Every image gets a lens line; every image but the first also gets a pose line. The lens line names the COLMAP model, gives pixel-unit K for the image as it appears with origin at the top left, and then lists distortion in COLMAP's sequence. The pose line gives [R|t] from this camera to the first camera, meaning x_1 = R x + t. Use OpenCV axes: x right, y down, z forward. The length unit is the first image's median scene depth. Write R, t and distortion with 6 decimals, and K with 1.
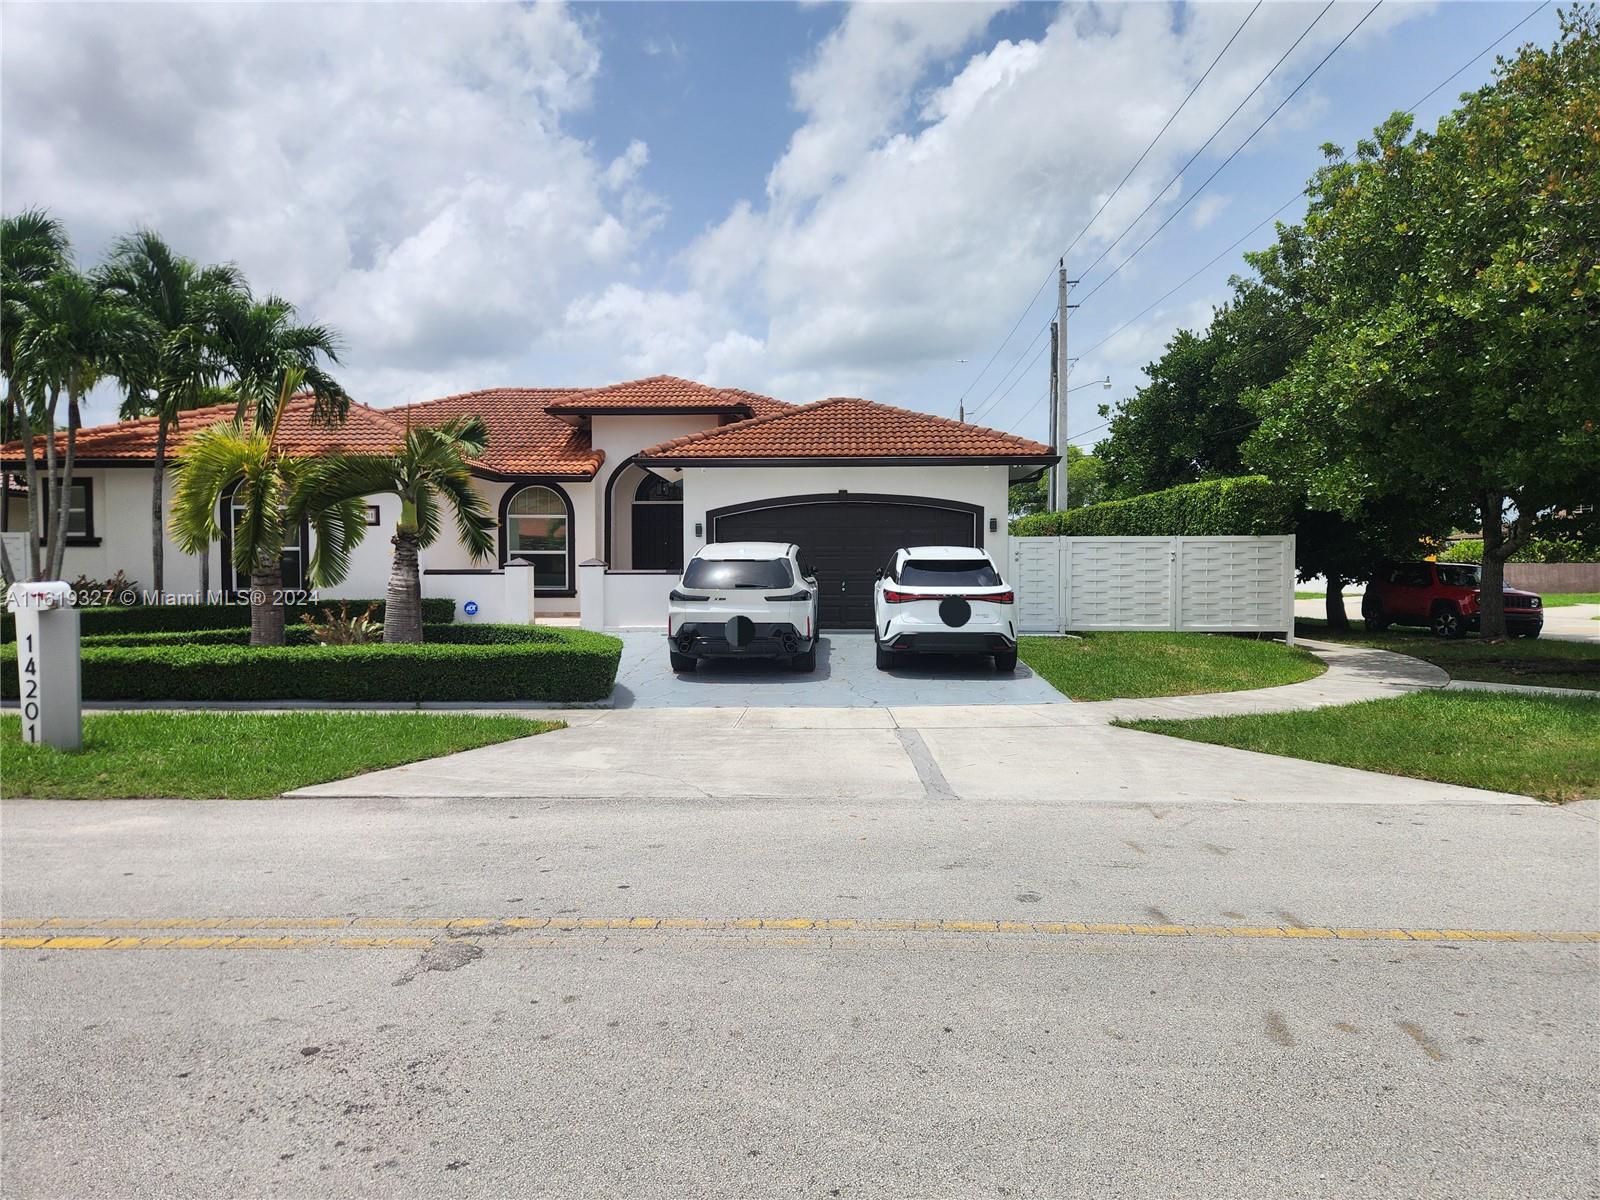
lens RADIAL K [[1066.6, 0, 790.6], [0, 1066.6, 603.3], [0, 0, 1]] dist [0.052054, -0.013471]
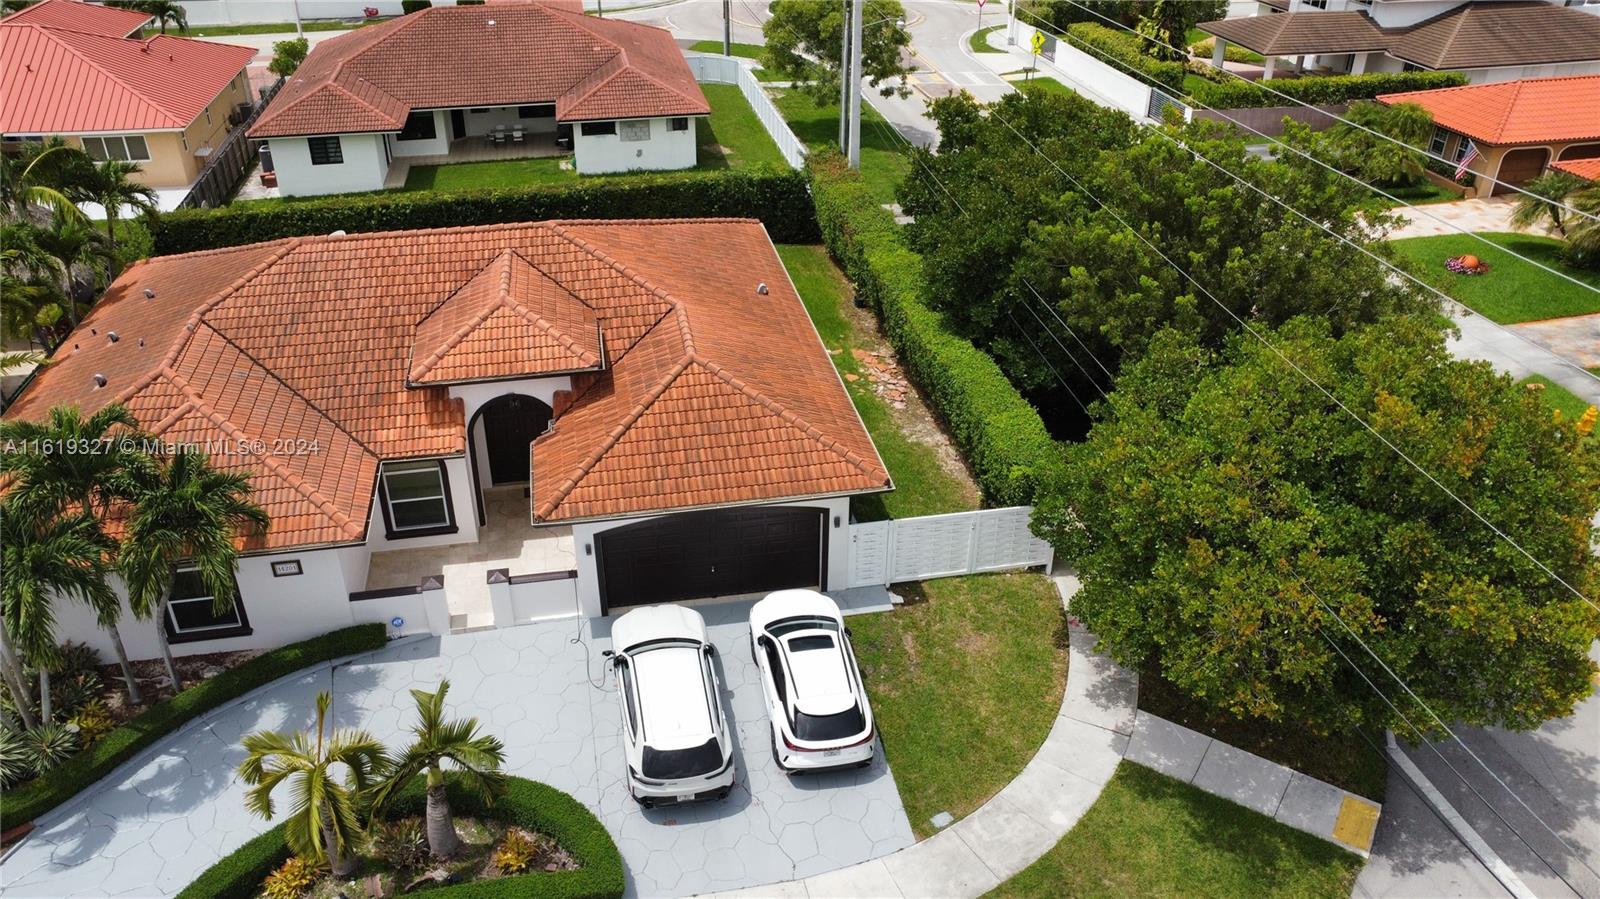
lens RADIAL K [[1195.1, 0, 792.0], [0, 1195.1, 438.6], [0, 0, 1]] dist [-0.131768, 0.190194]
pose [[0.971536, -0.117425, 0.205739, -0.059802], [0.006354, 0.881101, 0.472885, -0.375946], [-0.236806, -0.458118, 0.856768, -0.049734]]
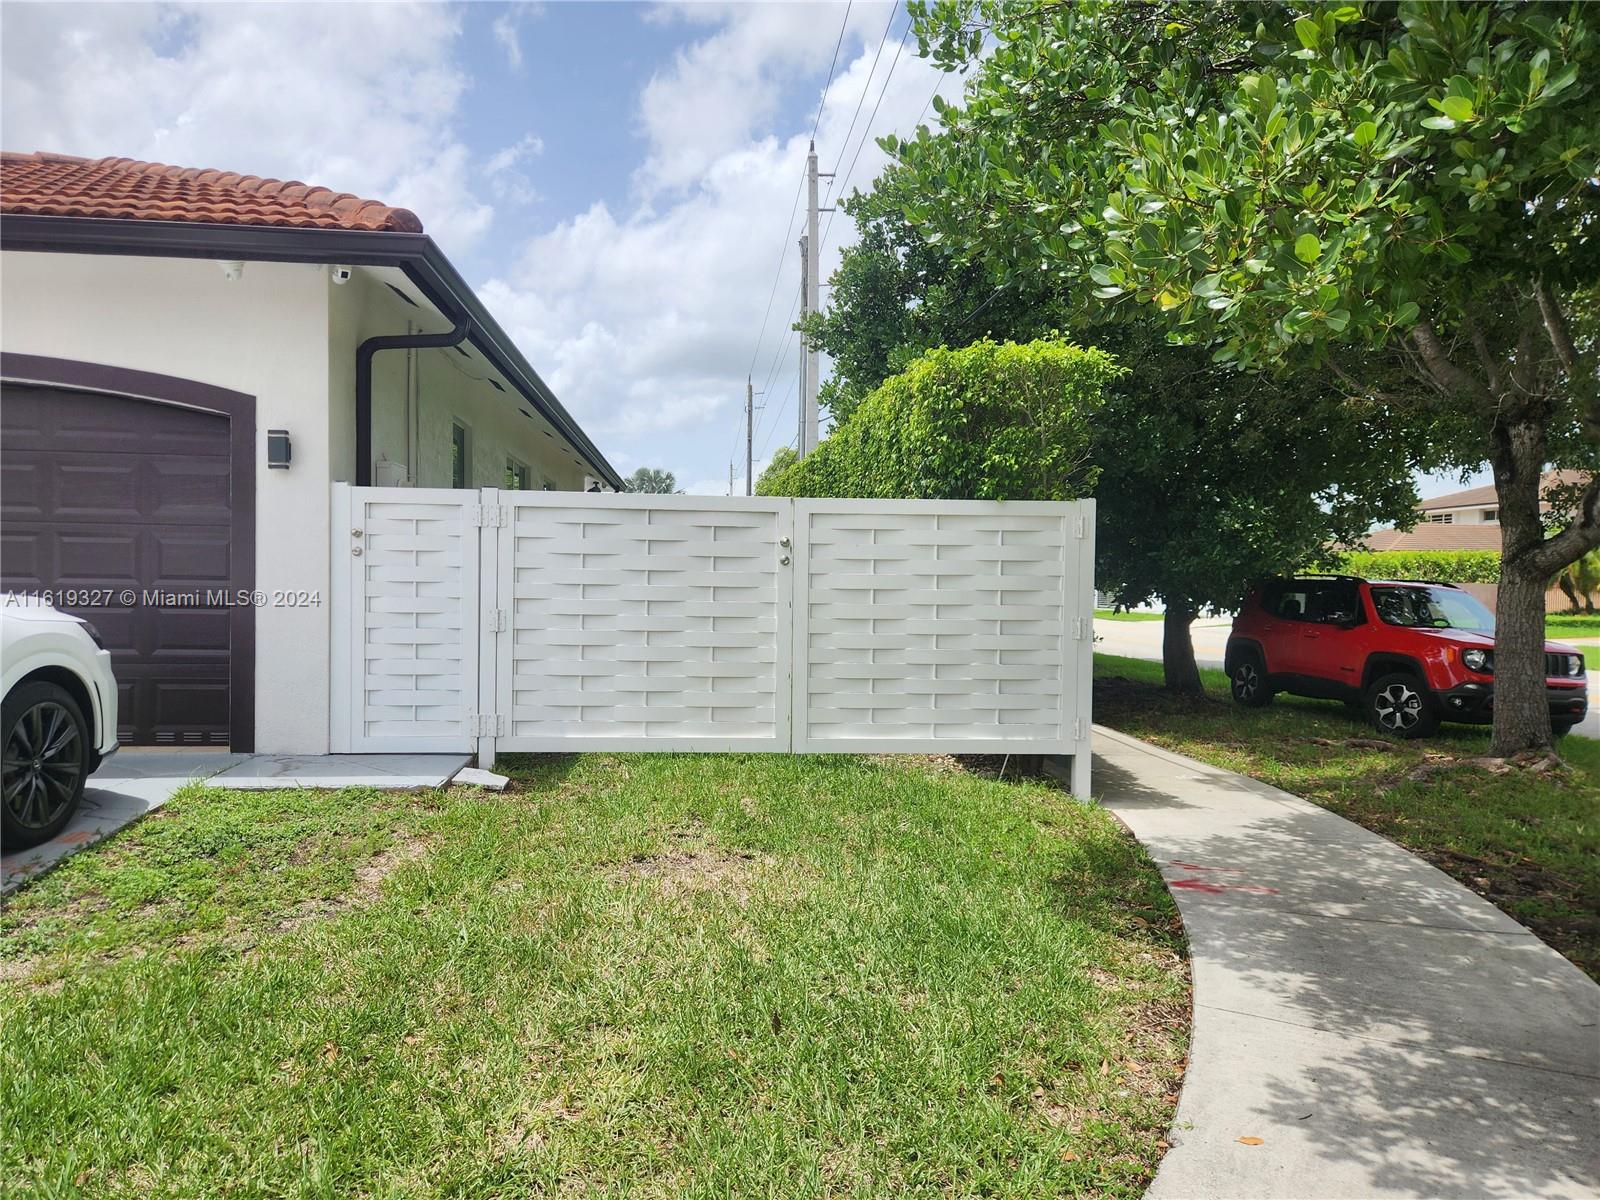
lens RADIAL K [[1066.6, 0, 783.8], [0, 1066.6, 600.7], [0, 0, 1]] dist [0.052054, -0.013471]
pose [[0.991912, 0.011970, 0.126364, 0.145481], [-0.010732, 0.999888, -0.010475, -0.010696], [-0.126475, 0.009034, 0.991929, 0.298577]]
